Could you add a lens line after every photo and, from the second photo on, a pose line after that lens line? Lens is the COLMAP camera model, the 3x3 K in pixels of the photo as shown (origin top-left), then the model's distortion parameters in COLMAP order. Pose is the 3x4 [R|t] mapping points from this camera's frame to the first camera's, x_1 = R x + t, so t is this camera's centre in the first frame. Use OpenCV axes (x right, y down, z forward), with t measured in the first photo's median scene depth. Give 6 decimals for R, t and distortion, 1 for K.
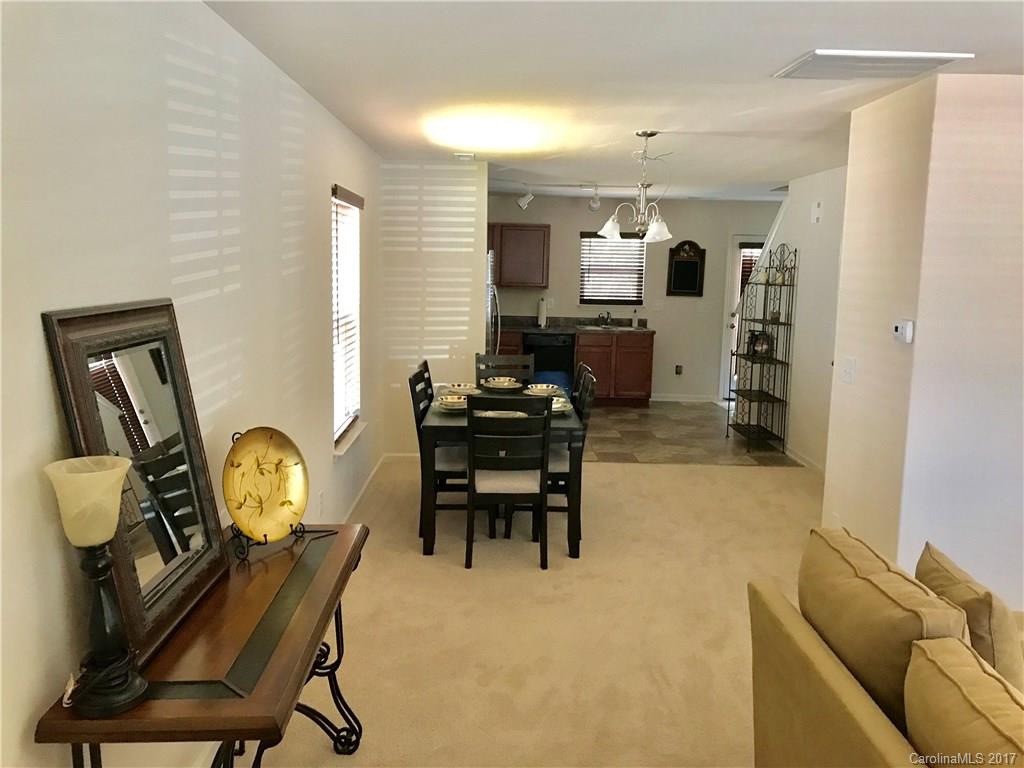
lens RADIAL K [[832.4, 0, 496.3], [0, 832.4, 371.1], [0, 0, 1]] dist [0.045088, -0.065761]
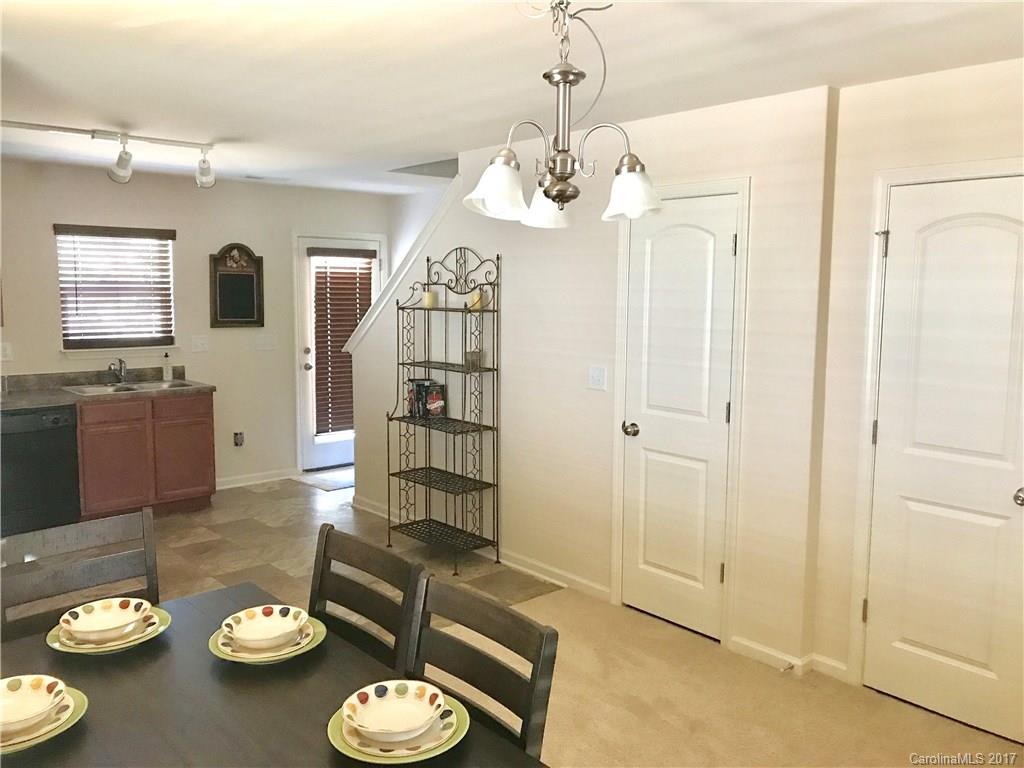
lens RADIAL K [[832.4, 0, 515.3], [0, 832.4, 369.5], [0, 0, 1]] dist [0.045088, -0.065761]
pose [[0.743074, -0.082857, 0.664060, -0.074668], [0.094204, 0.995376, 0.018784, -0.066844], [-0.662546, 0.048599, 0.747443, 0.499600]]
